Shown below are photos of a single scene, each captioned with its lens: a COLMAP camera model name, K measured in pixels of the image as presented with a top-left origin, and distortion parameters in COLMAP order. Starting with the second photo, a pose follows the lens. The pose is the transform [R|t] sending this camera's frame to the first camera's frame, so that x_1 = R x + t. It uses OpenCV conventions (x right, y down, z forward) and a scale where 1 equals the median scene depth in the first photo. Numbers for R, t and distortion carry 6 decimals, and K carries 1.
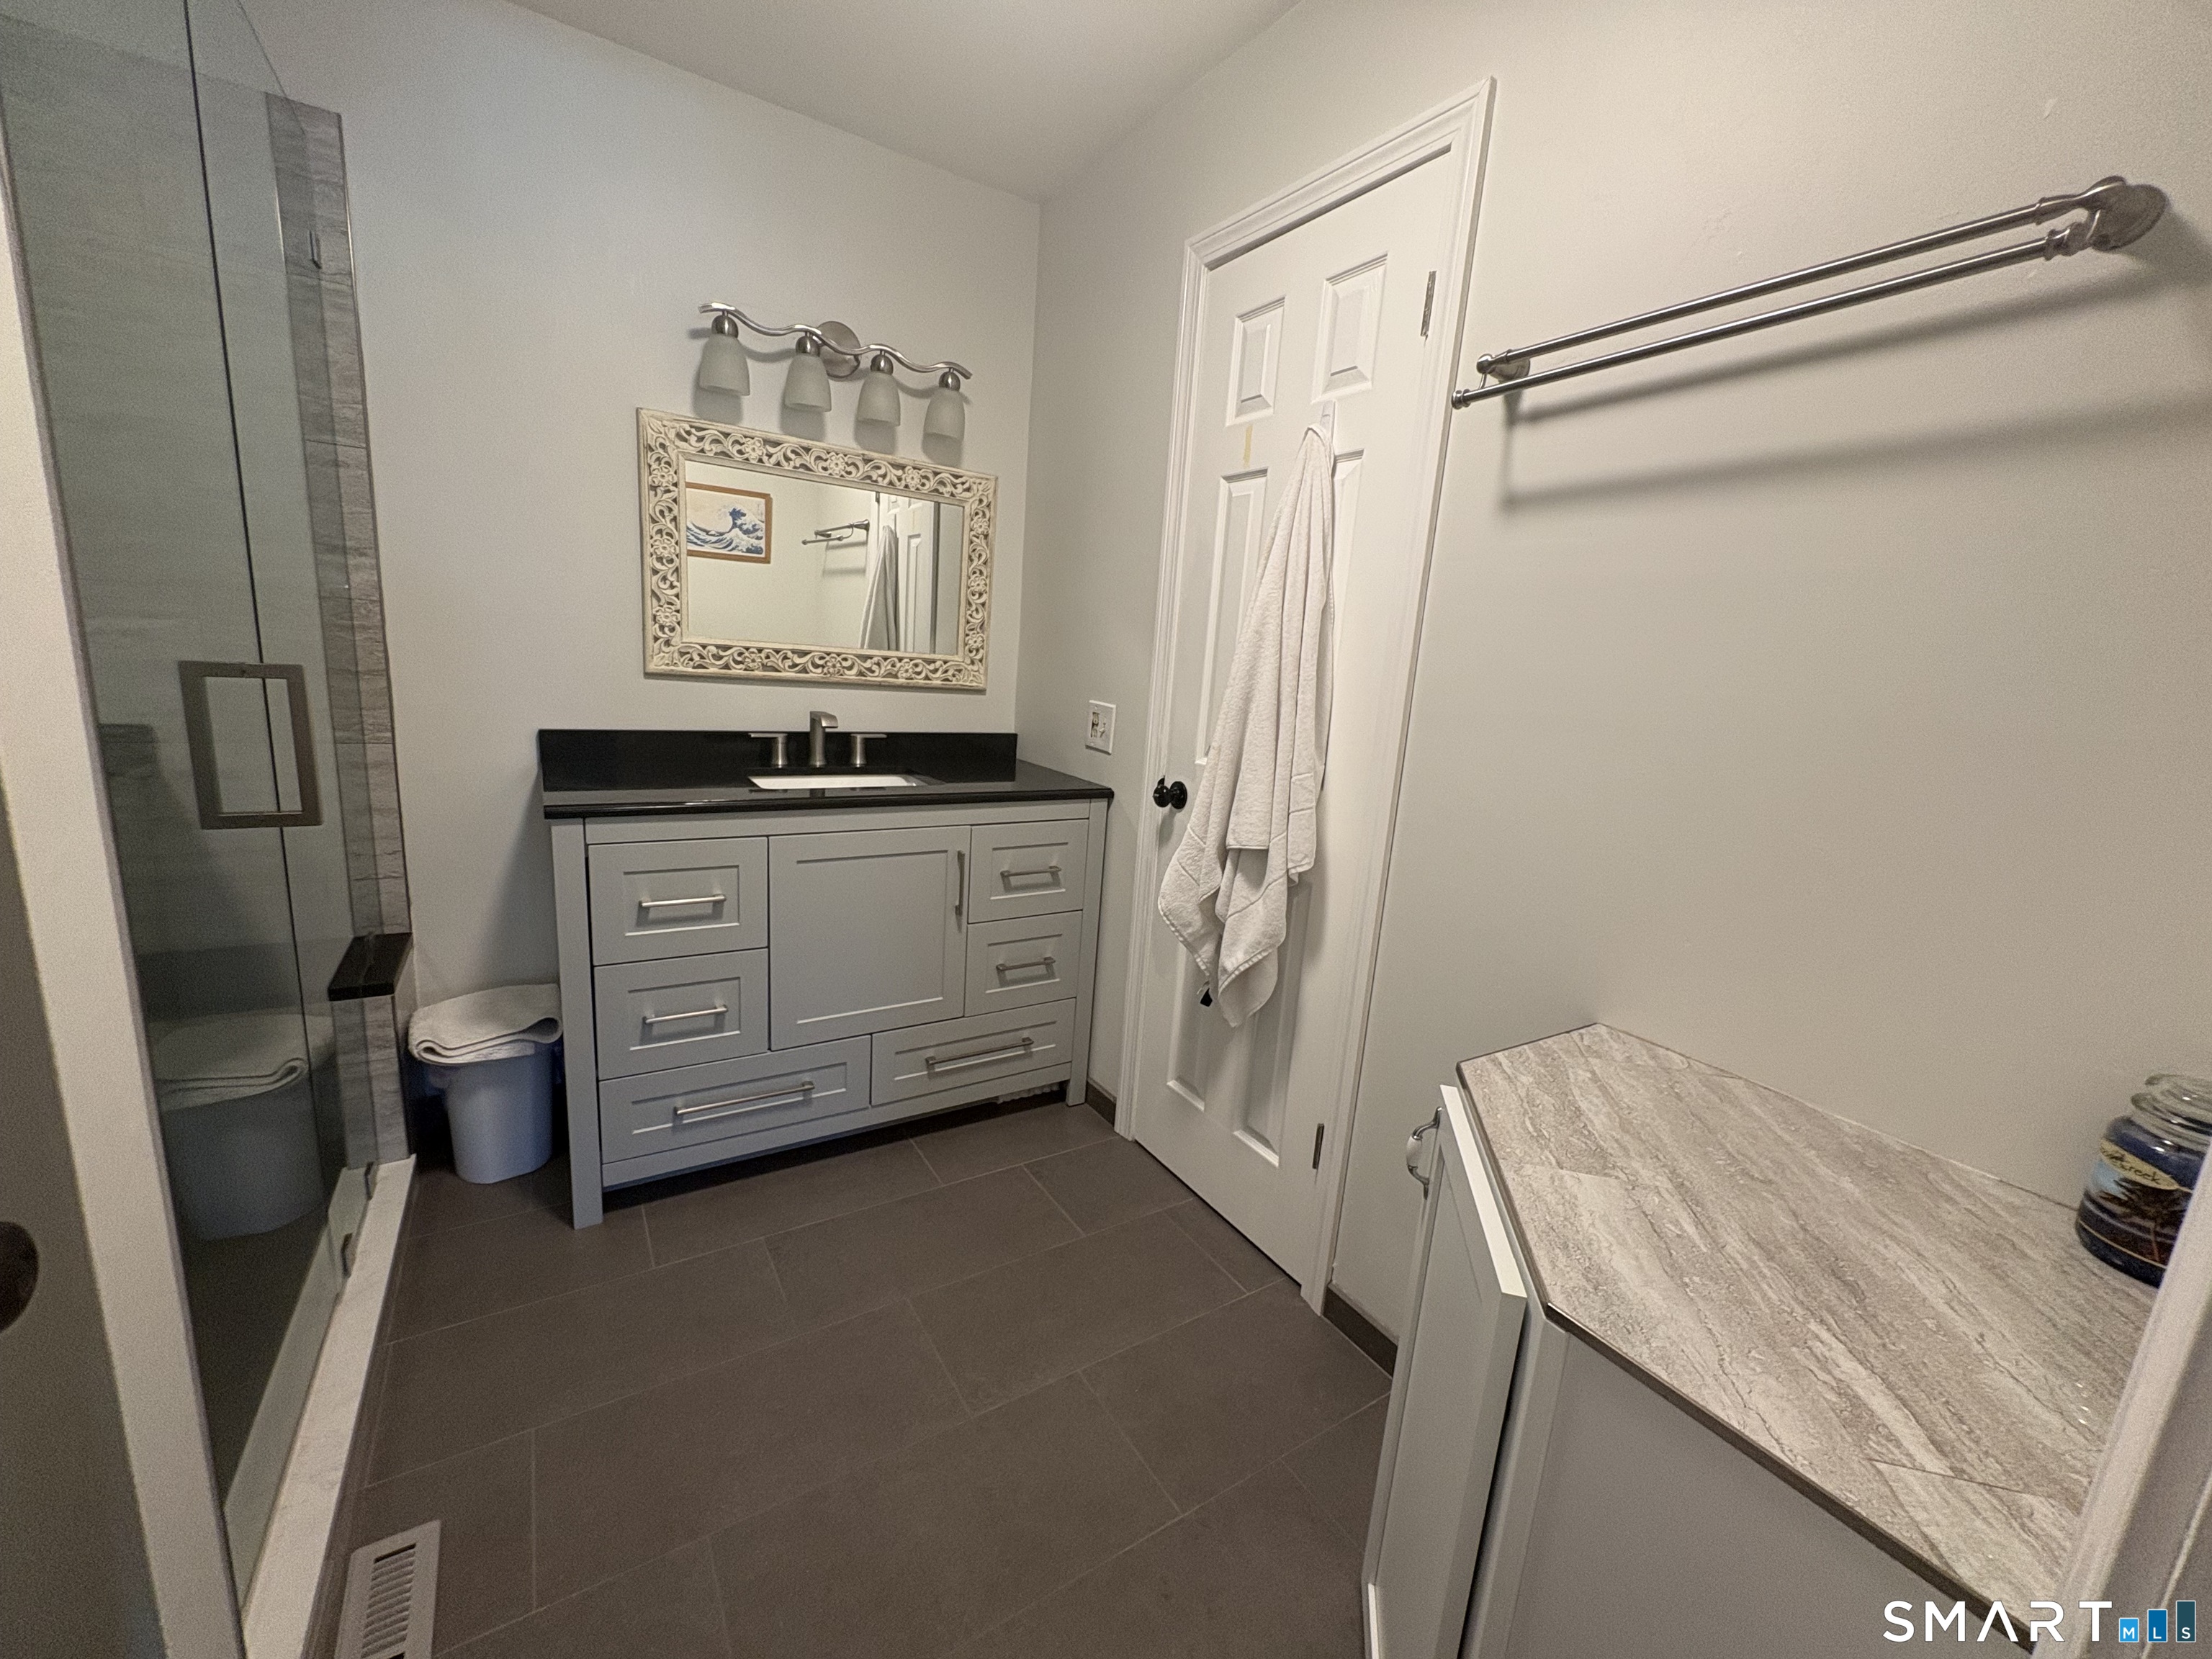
lens RADIAL K [[883.3, 0, 1107.0], [0, 883.3, 827.1], [0, 0, 1]] dist [0.002965, 0.000155]
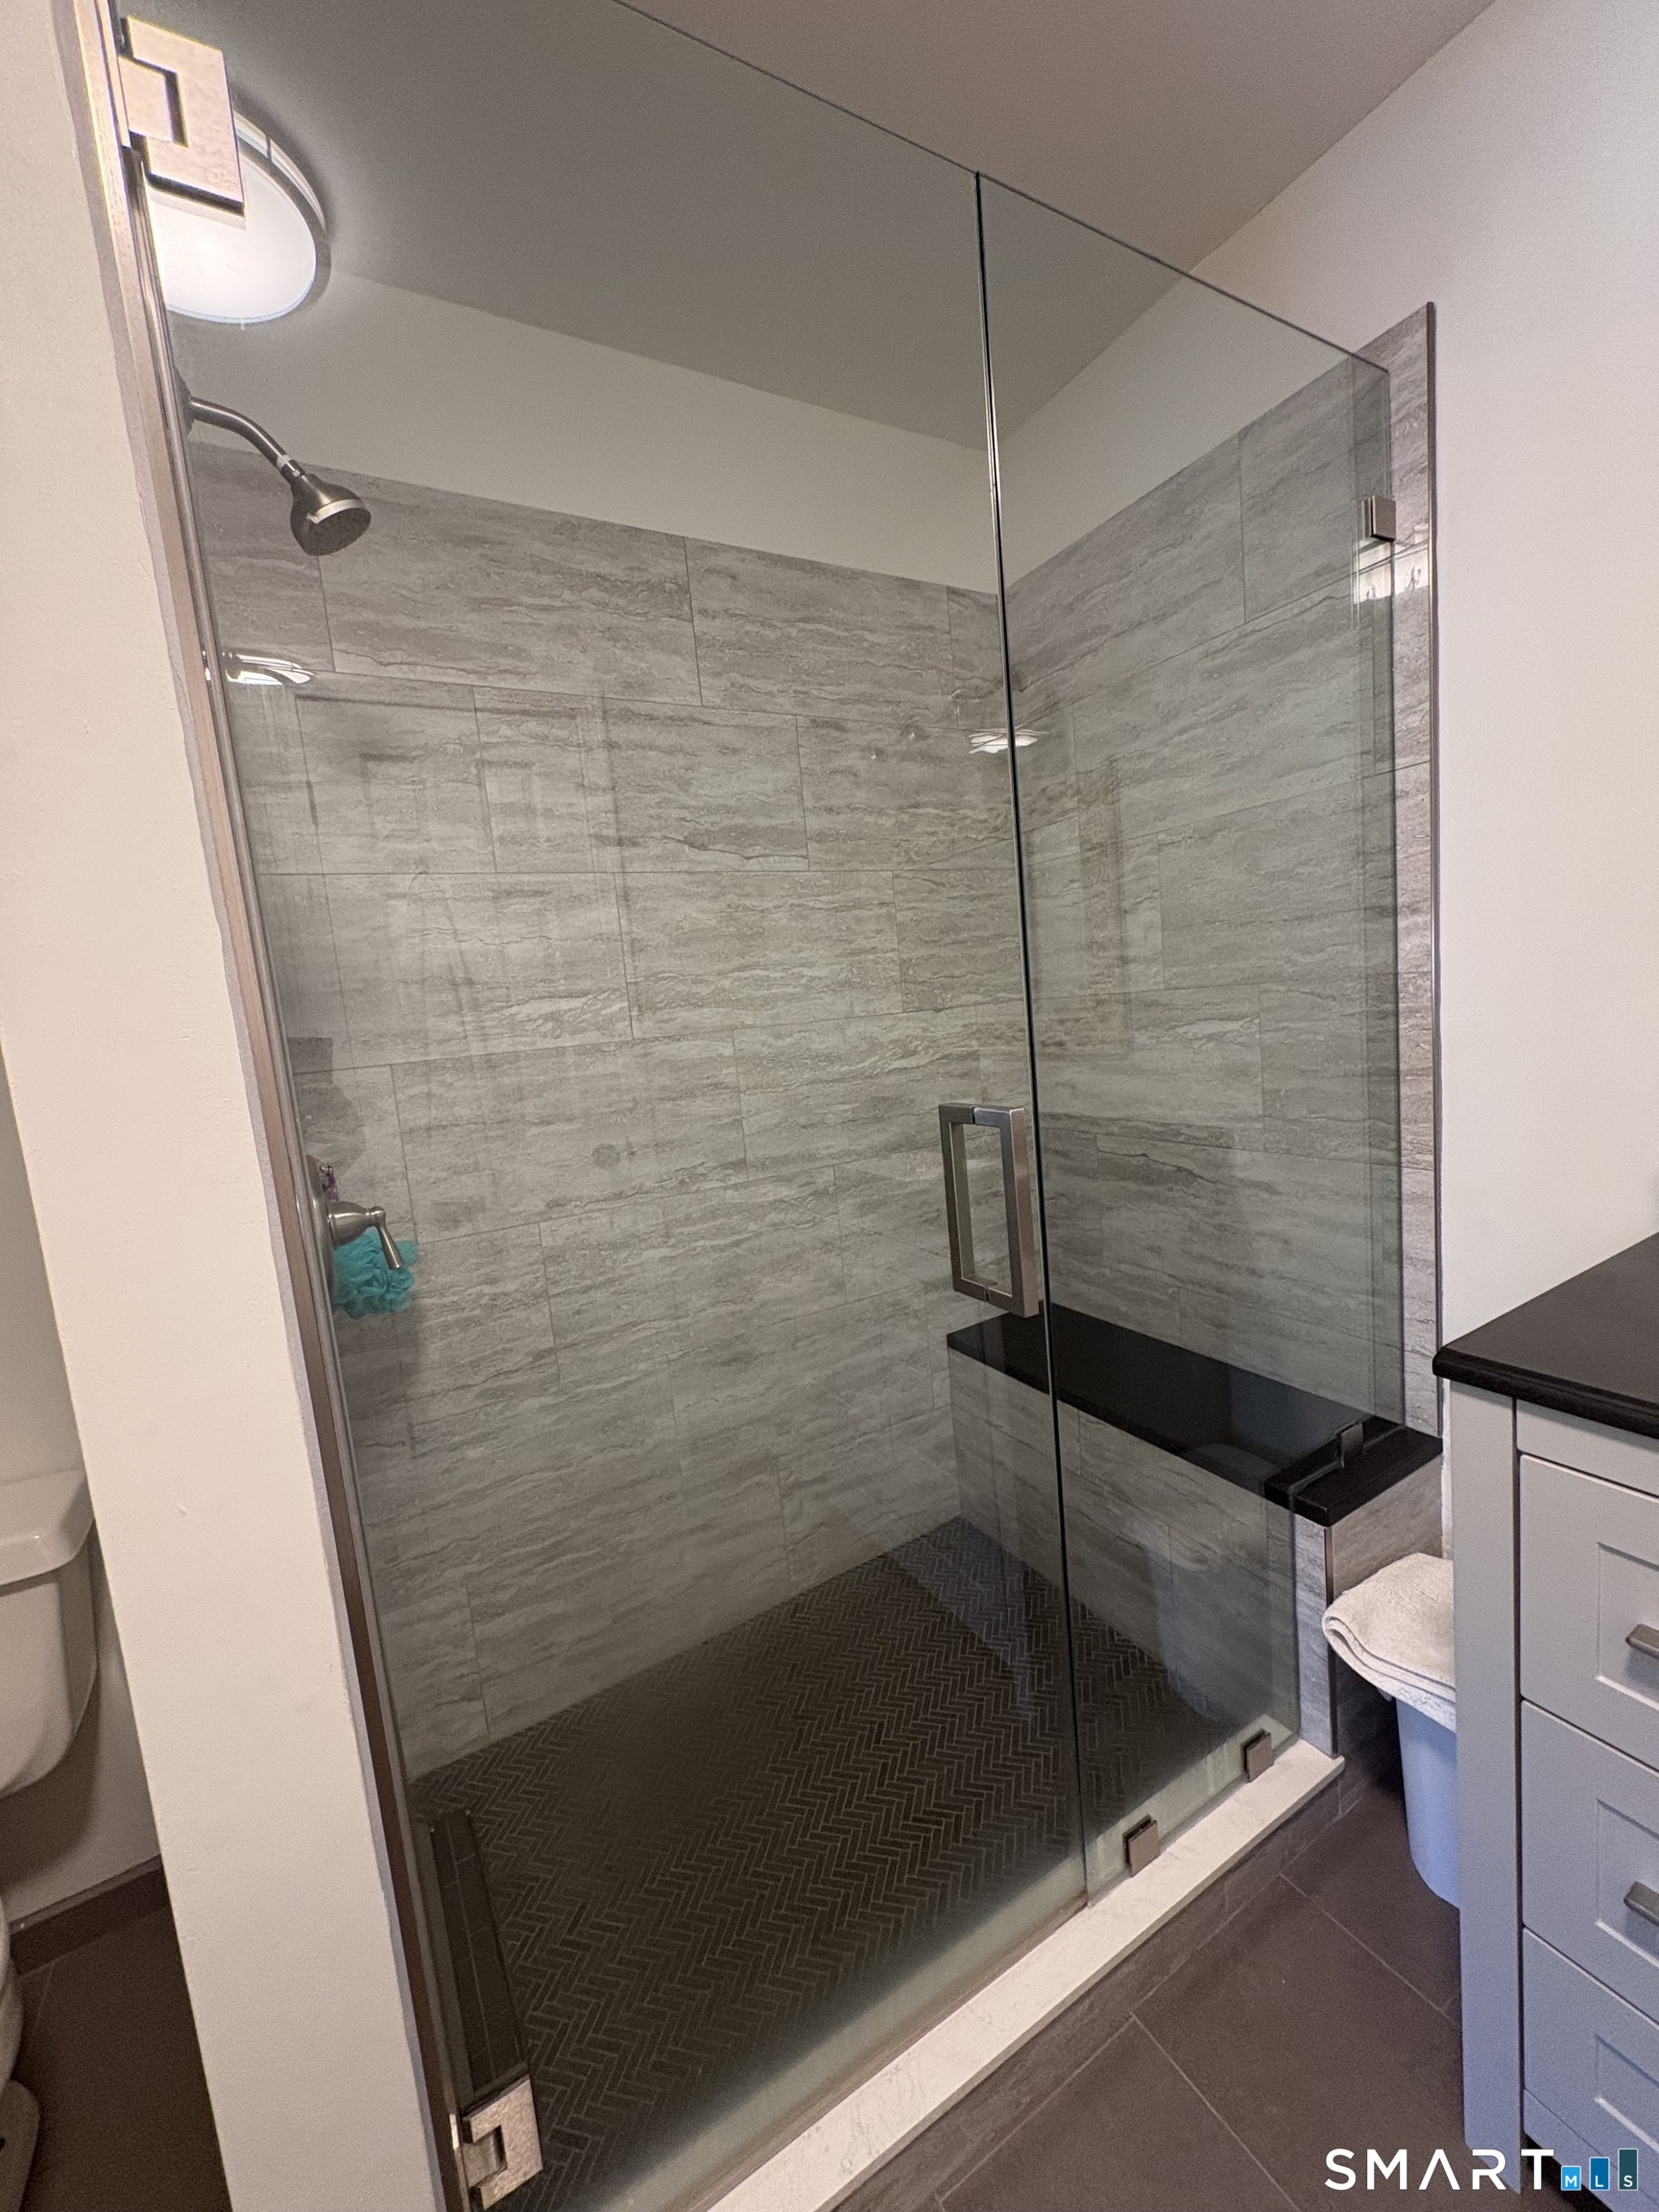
lens RADIAL K [[883.3, 0, 829.7], [0, 883.3, 1105.7], [0, 0, 1]] dist [0.002965, 0.000155]
pose [[-0.043251, 0.047023, -0.997957, -0.094554], [-0.113126, 0.992237, 0.051656, -0.134757], [0.992639, 0.115129, -0.037596, 0.574138]]
